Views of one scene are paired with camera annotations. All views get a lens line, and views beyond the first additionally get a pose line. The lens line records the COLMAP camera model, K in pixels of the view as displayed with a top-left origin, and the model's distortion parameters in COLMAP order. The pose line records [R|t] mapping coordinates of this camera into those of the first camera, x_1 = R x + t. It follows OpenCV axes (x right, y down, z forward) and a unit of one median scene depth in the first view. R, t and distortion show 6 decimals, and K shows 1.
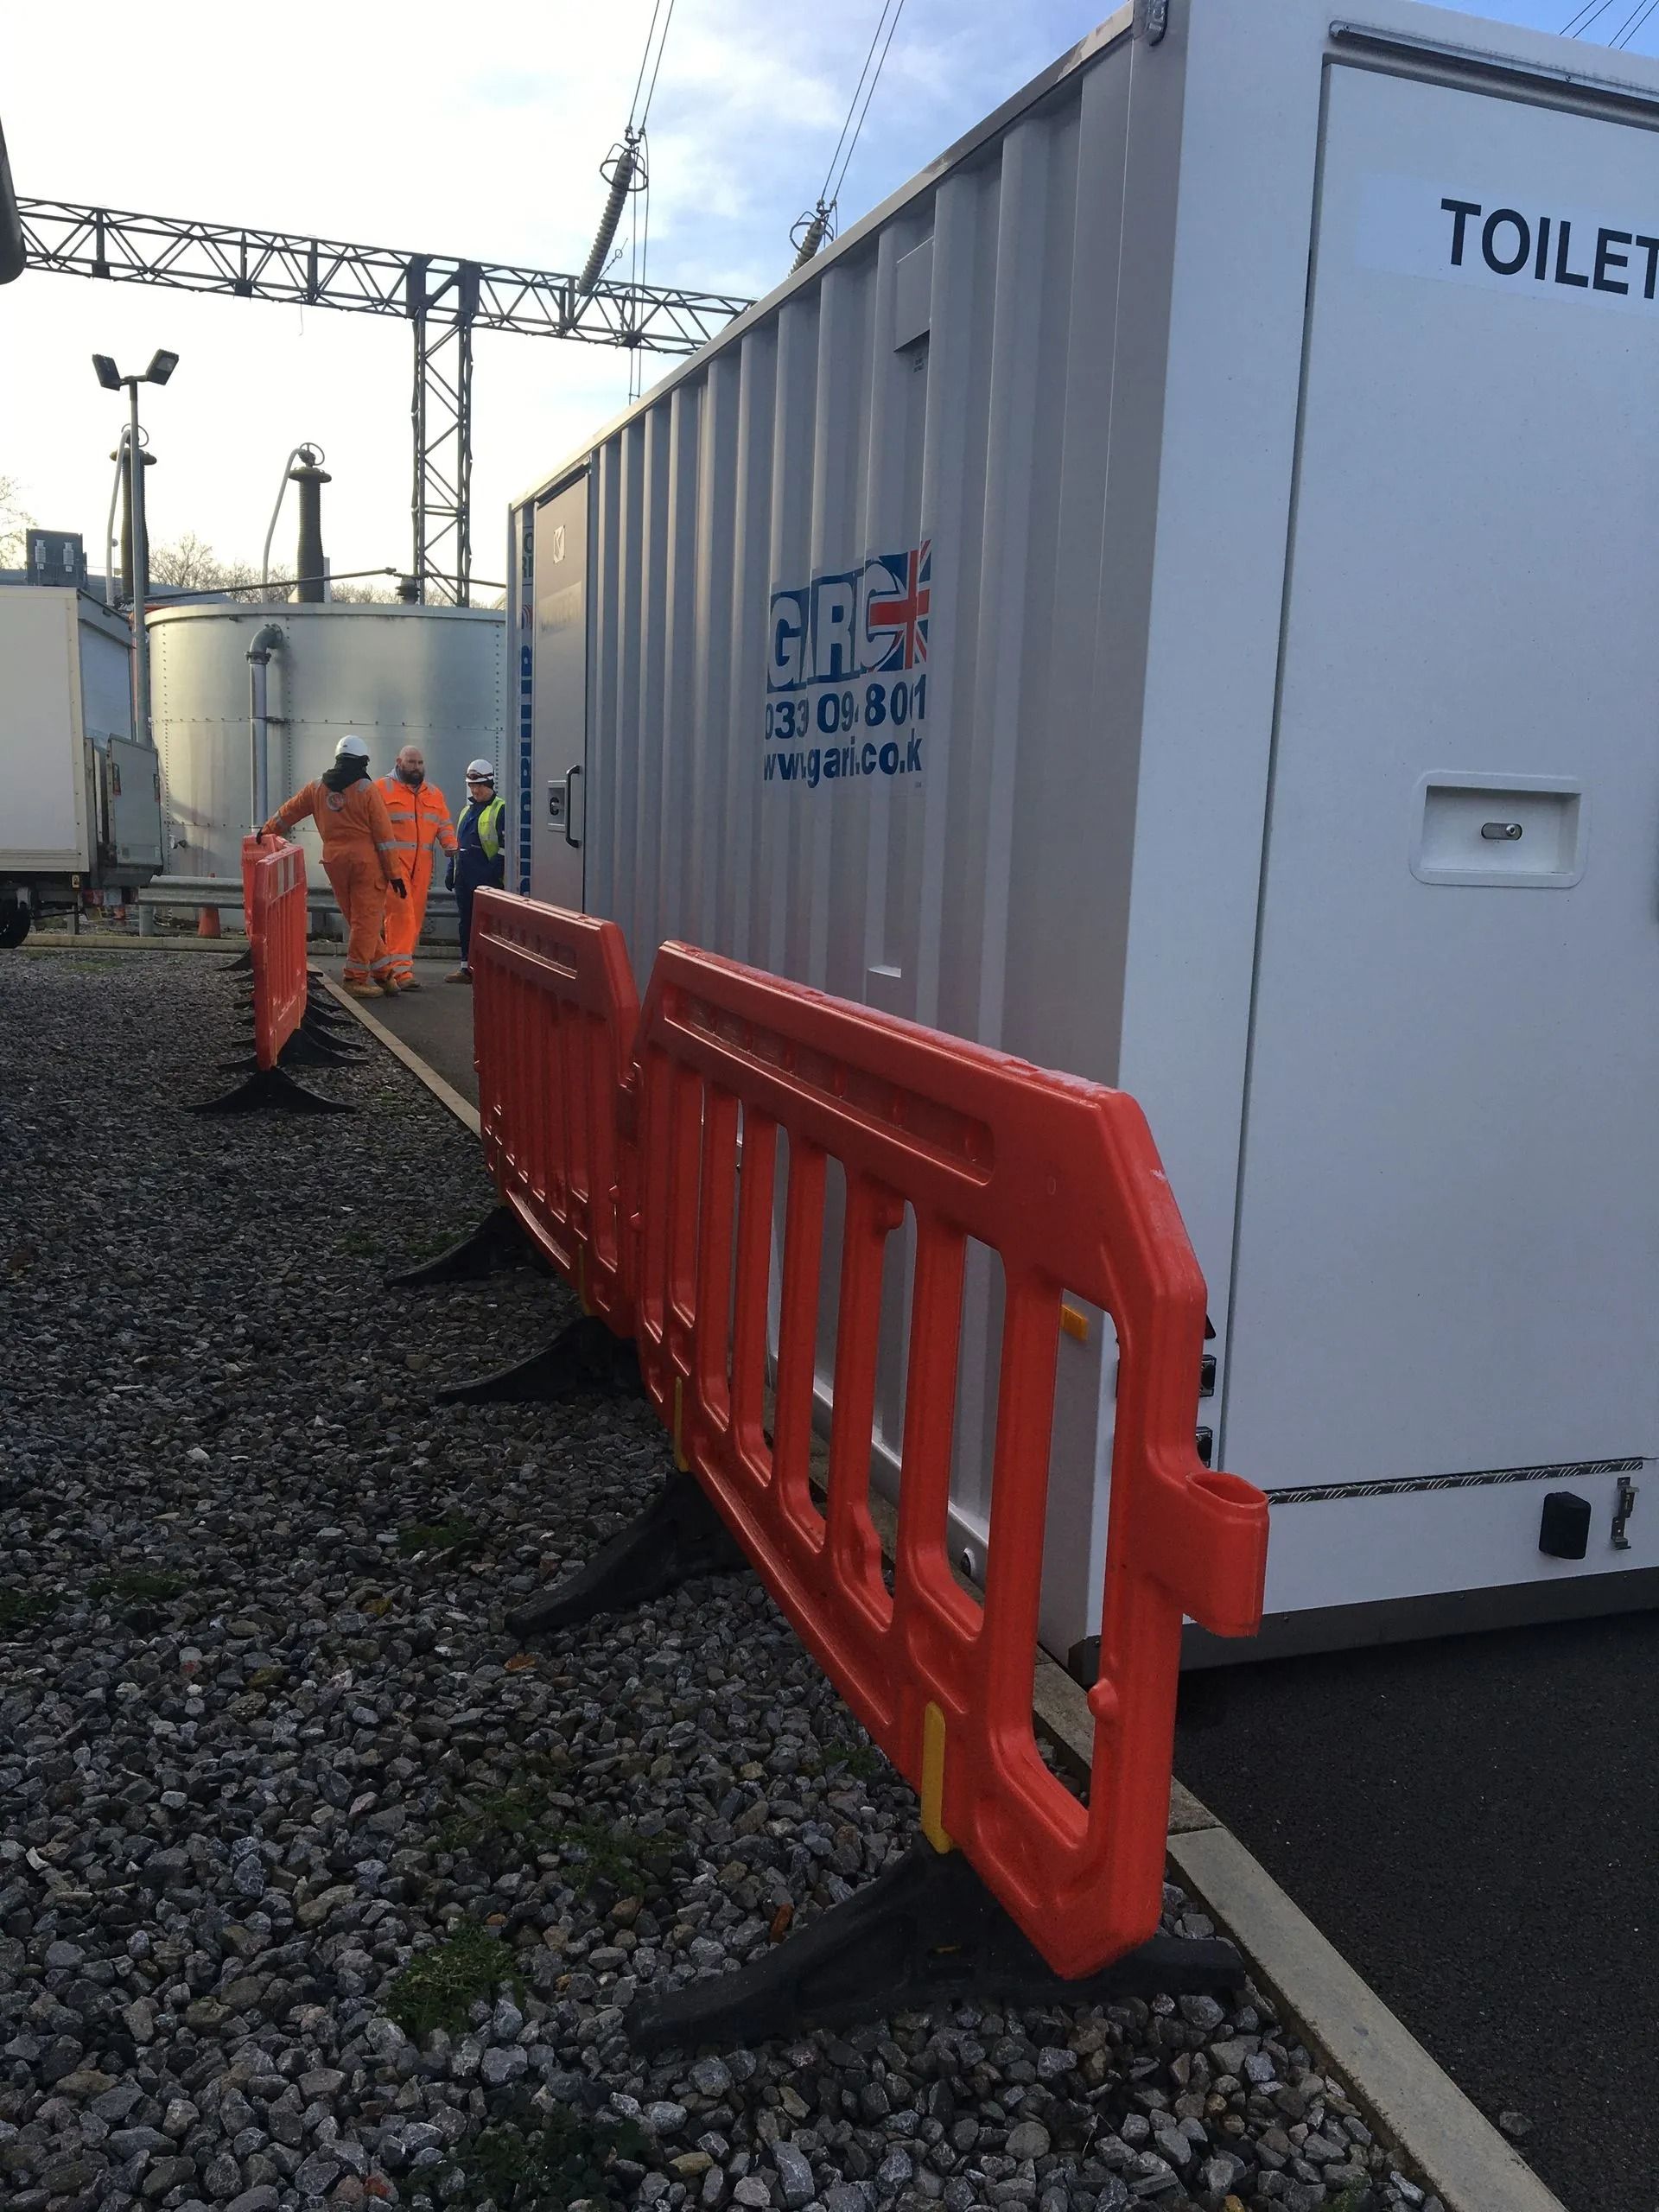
lens RADIAL K [[1782.7, 0, 825.3], [0, 1782.7, 1089.4], [0, 0, 1]] dist [0.015162, -0.000499]
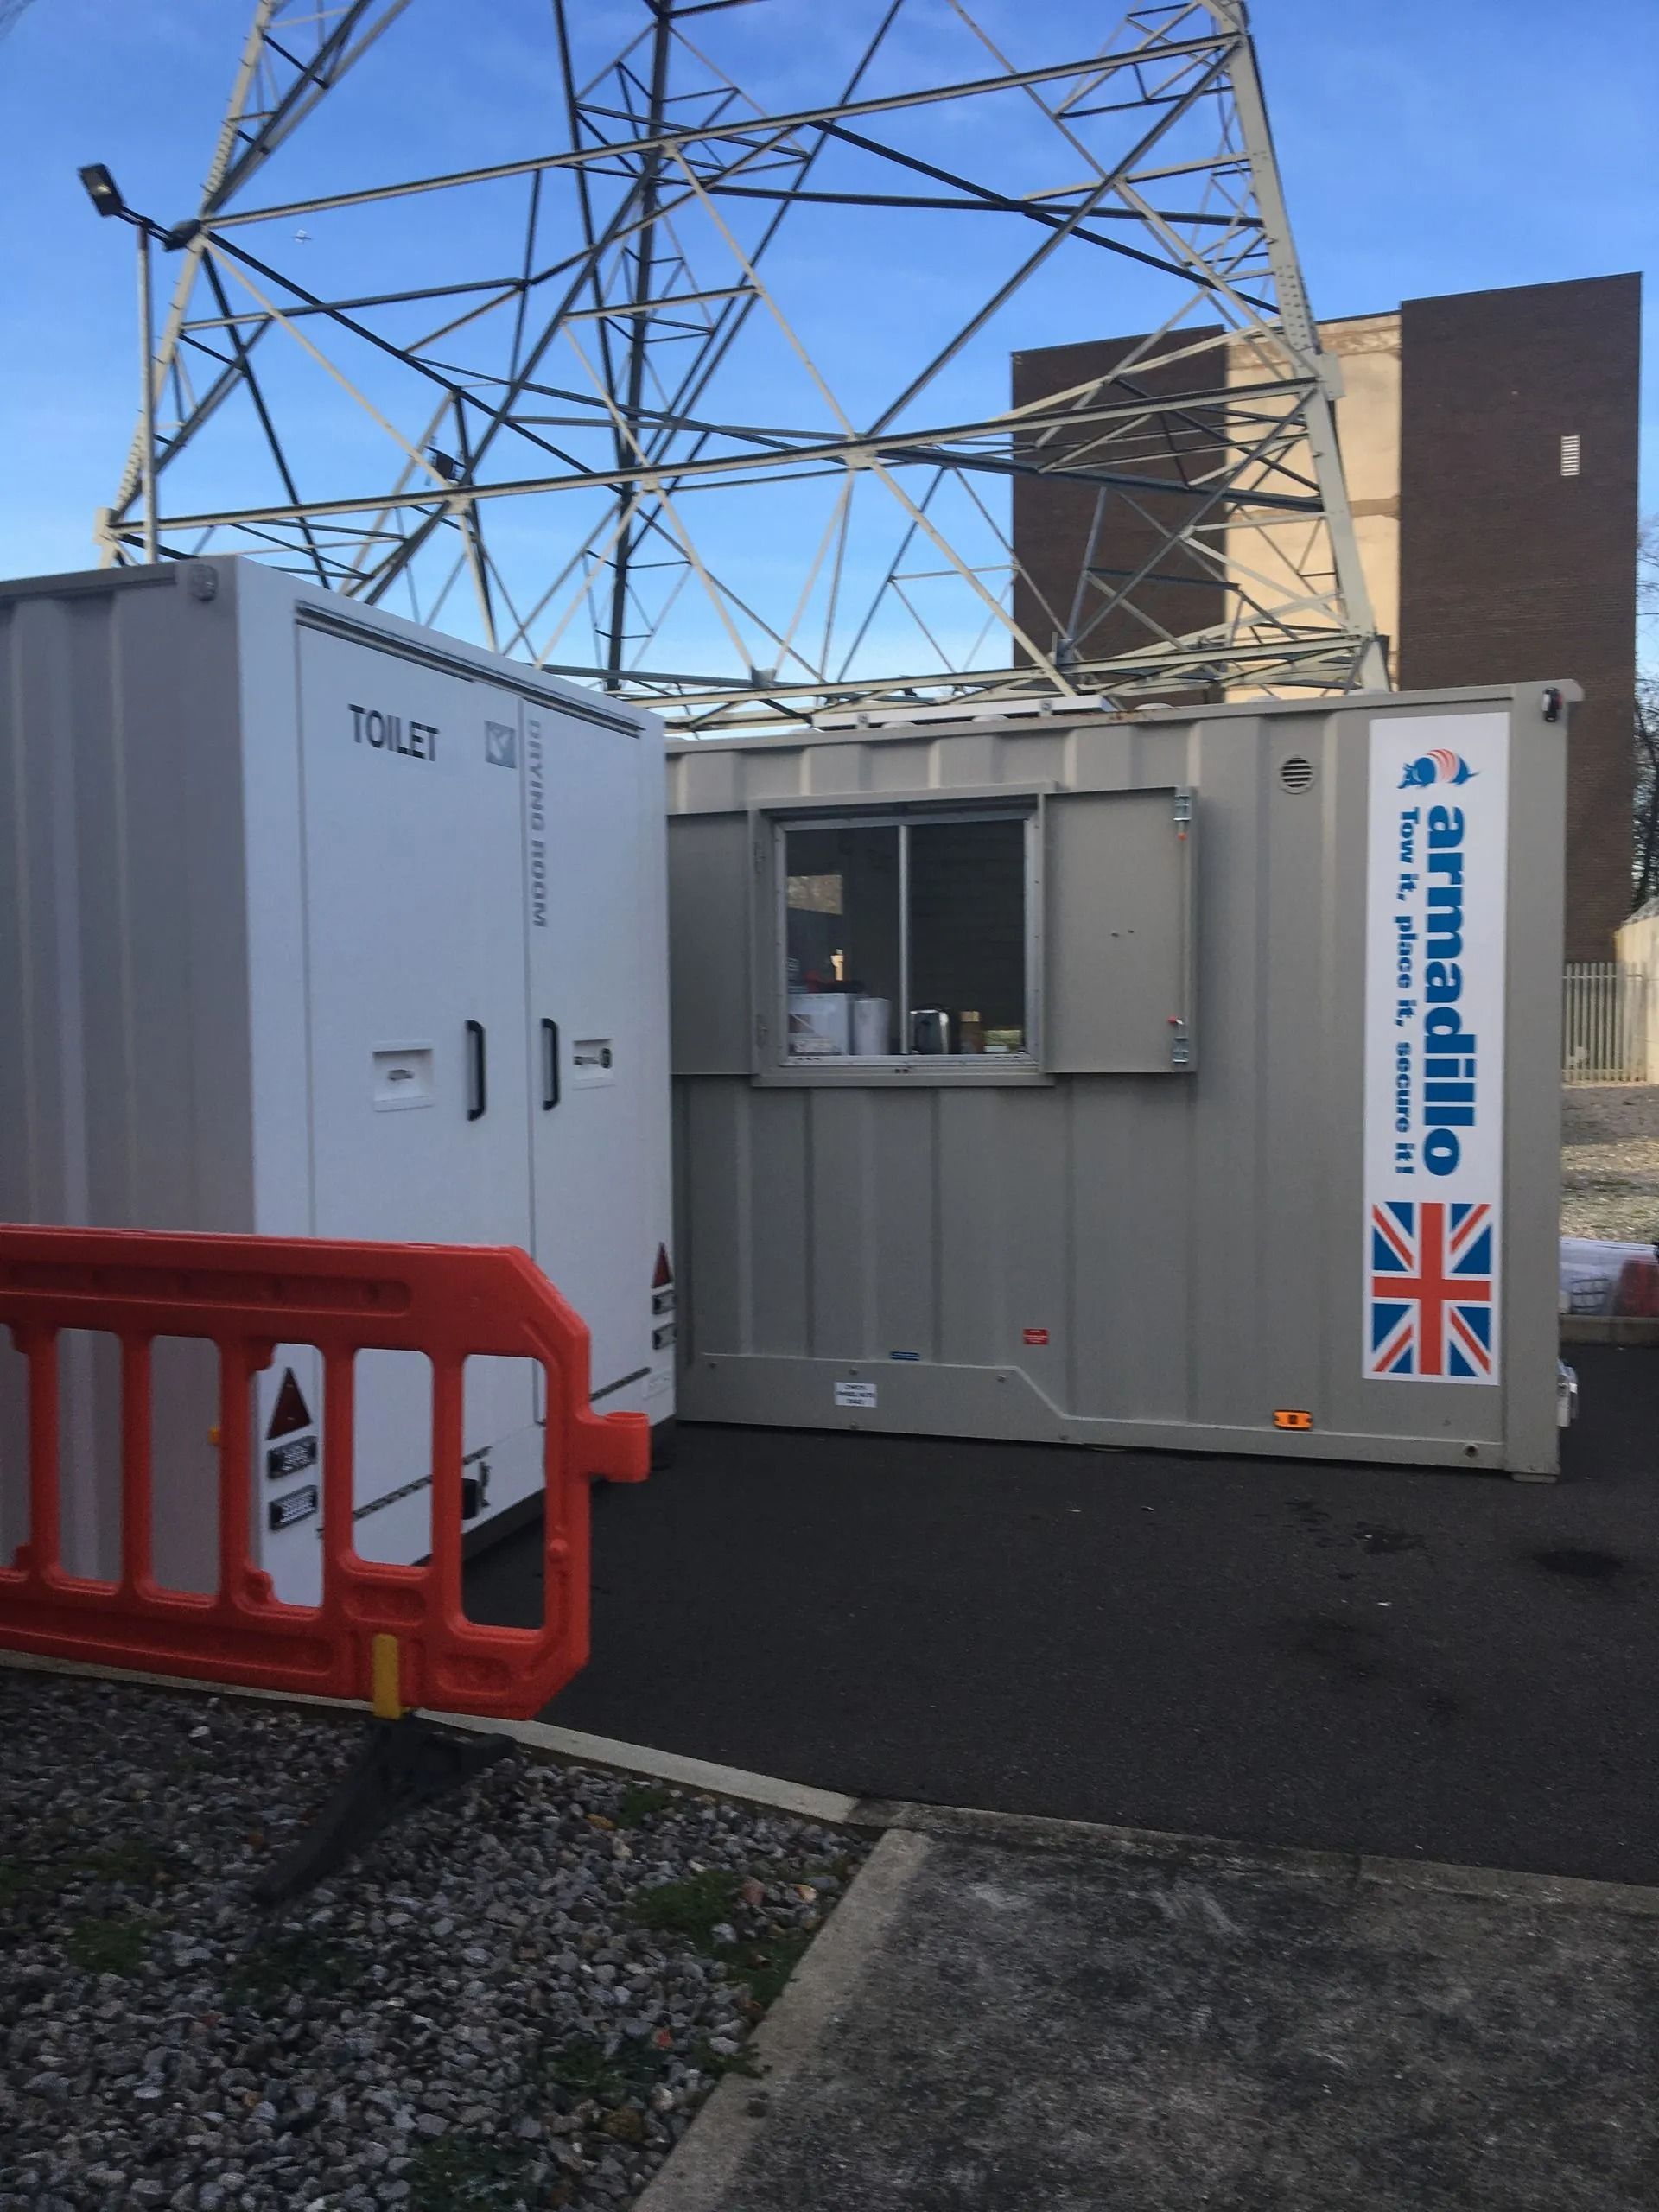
lens RADIAL K [[1782.7, 0, 829.8], [0, 1782.7, 1107.1], [0, 0, 1]] dist [0.015162, -0.000499]
pose [[0.604104, -0.091944, 0.791583, -0.812159], [0.149496, 0.988762, 0.000758, -0.070453], [-0.782757, 0.117881, 0.611061, -0.349326]]
